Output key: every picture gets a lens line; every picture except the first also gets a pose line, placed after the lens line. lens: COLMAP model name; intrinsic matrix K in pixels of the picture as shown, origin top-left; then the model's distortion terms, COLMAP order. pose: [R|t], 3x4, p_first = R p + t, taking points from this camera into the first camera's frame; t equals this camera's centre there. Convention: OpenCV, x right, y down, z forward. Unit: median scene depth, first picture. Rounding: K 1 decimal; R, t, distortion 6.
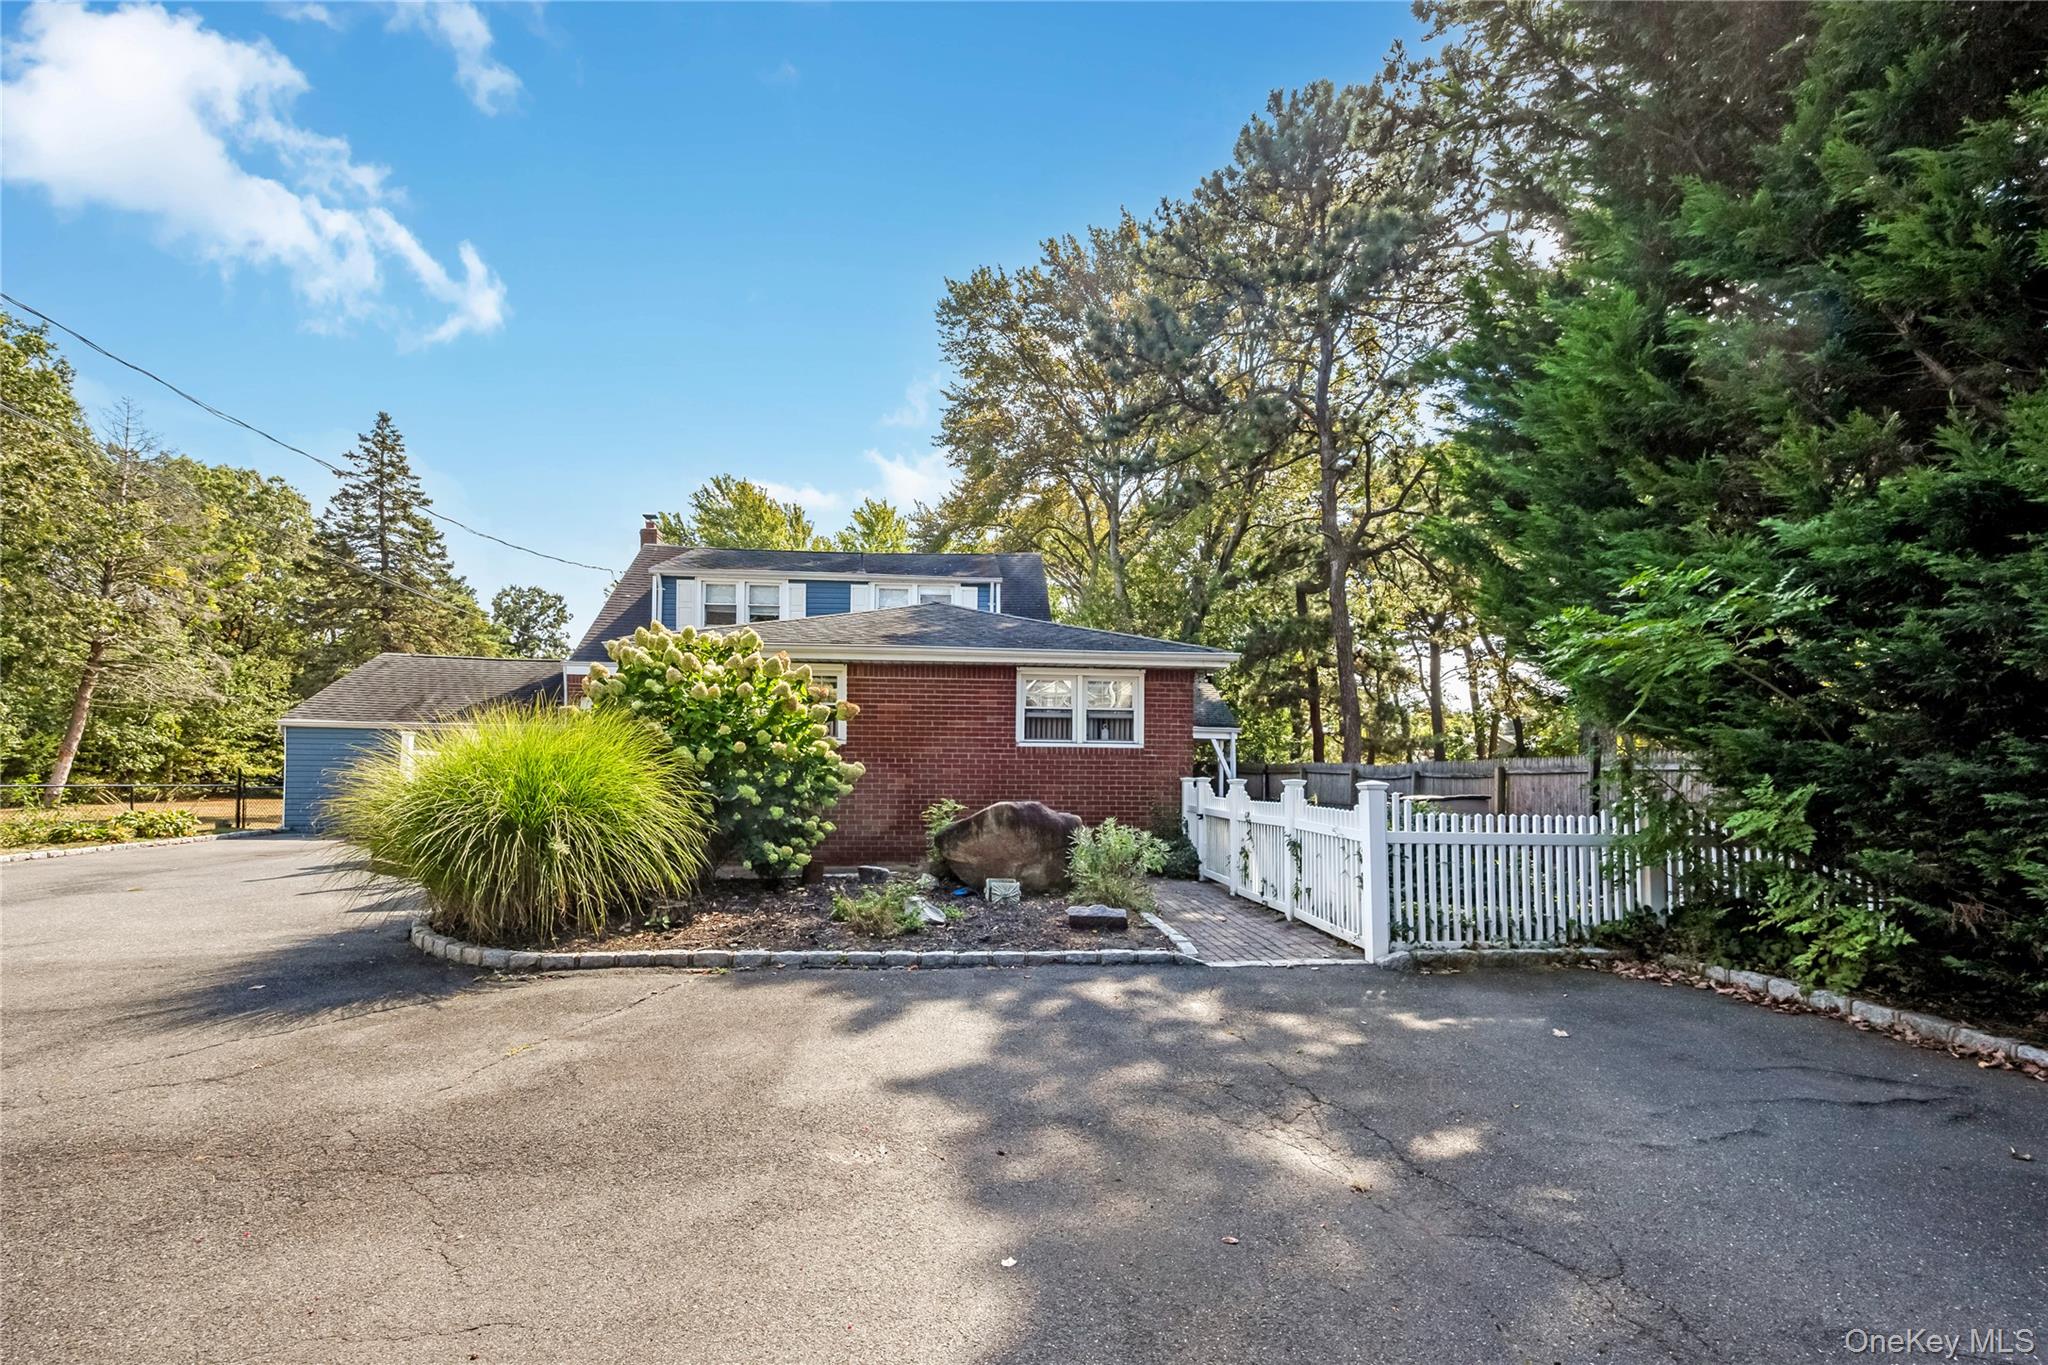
lens RADIAL K [[871.4, 0, 1024.0], [0, 871.4, 682.5], [0, 0, 1]] dist [0.012680, -0.000005]
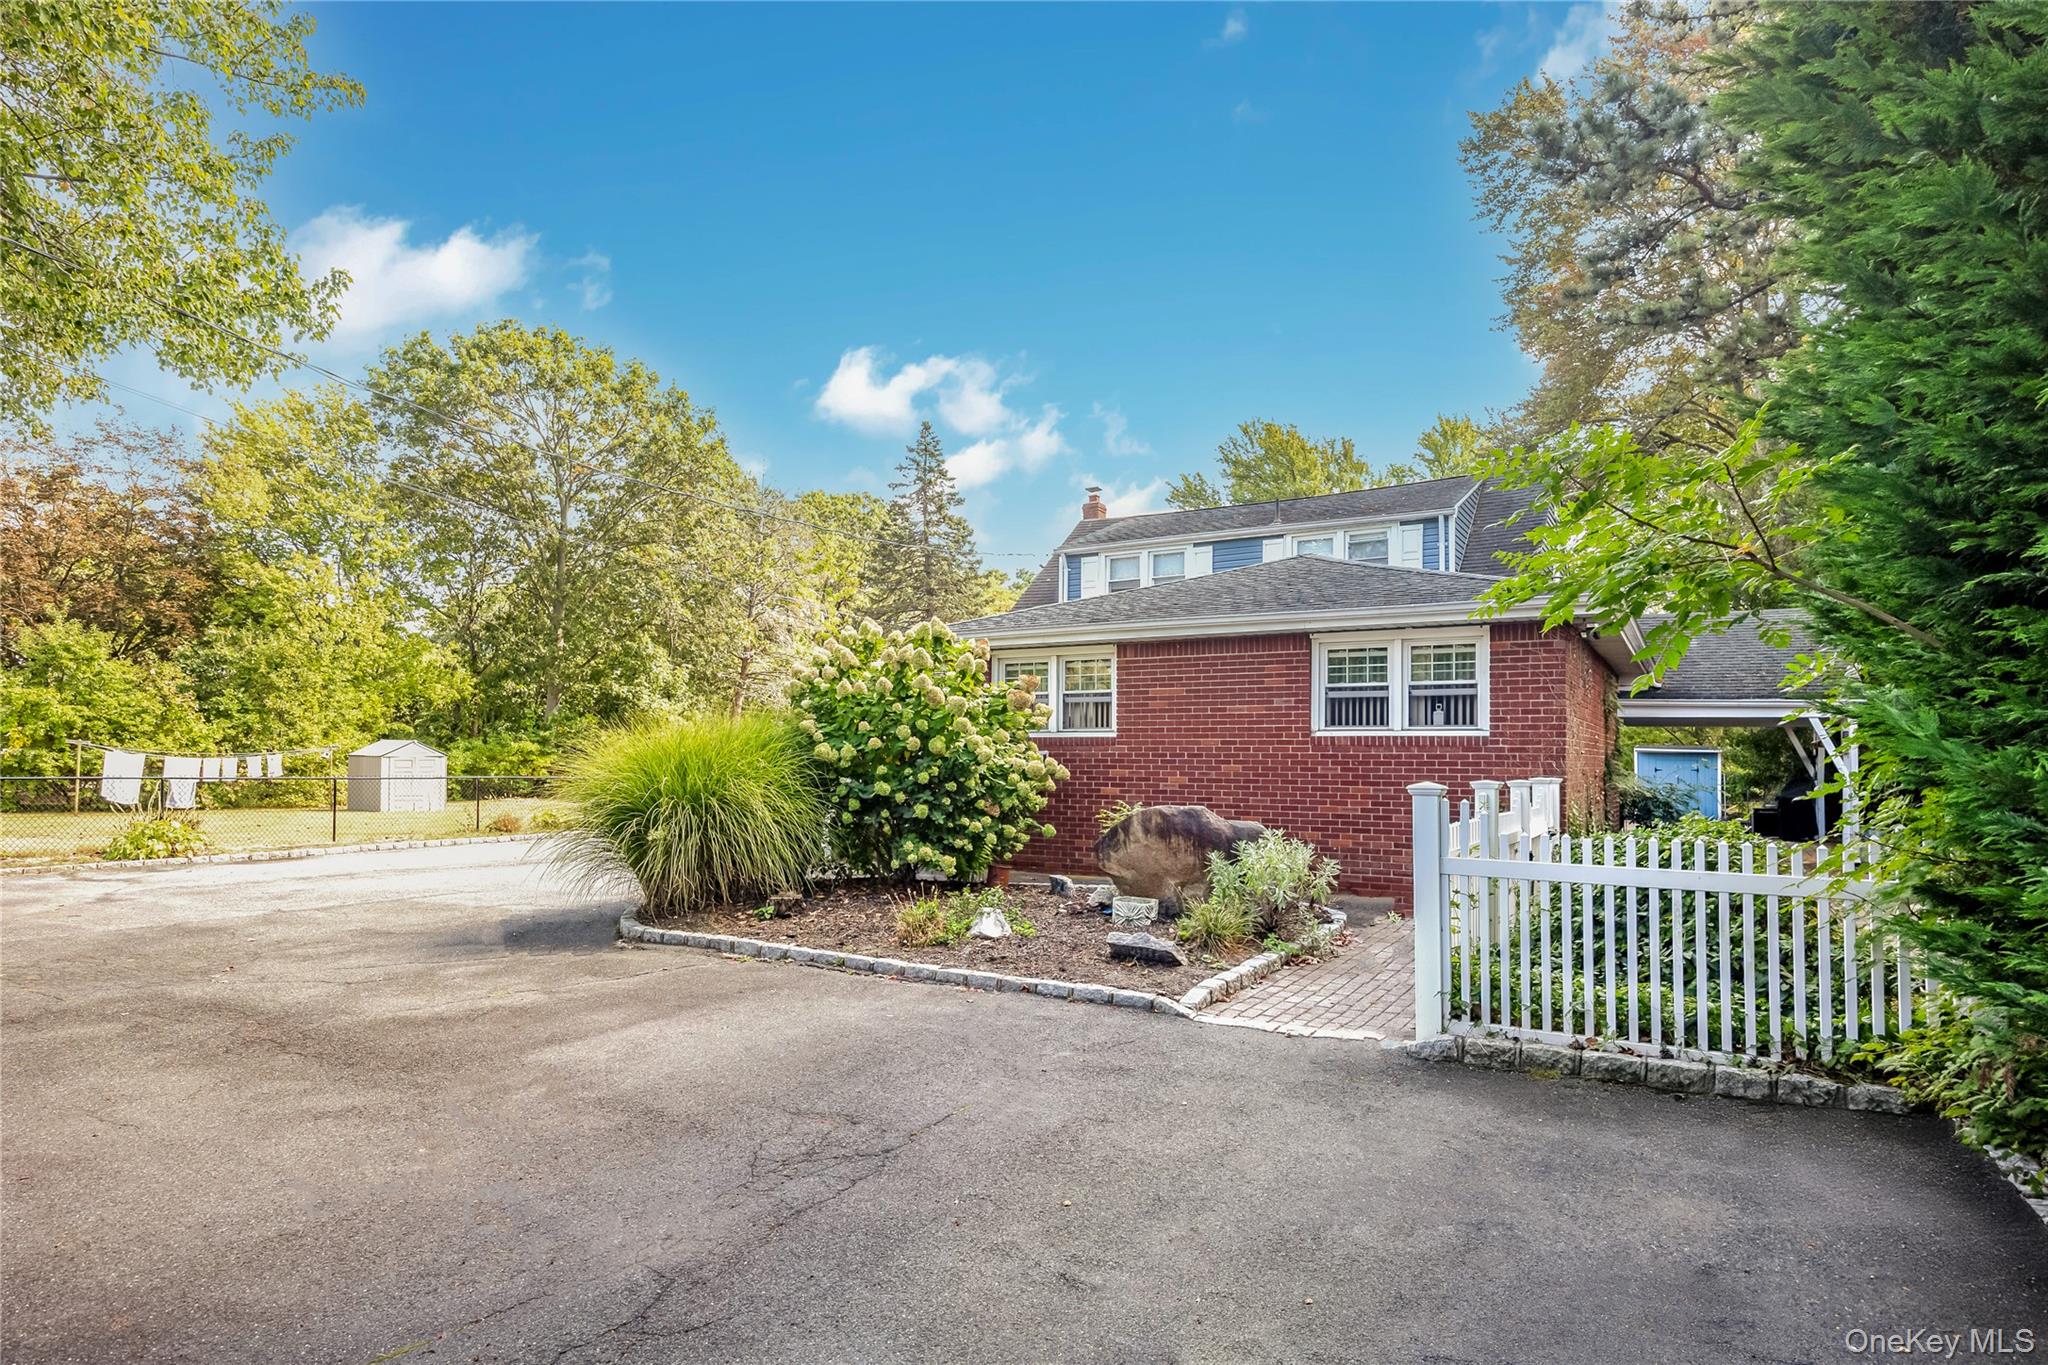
lens RADIAL K [[1078.1, 0, 1024.7], [0, 1078.1, 654.8], [0, 0, 1]] dist [-0.005543, -0.000714]
pose [[0.820918, -0.057766, -0.568117, 0.328871], [0.055653, 0.998228, -0.021083, 0.006824], [0.568328, -0.014310, 0.822678, 0.067361]]
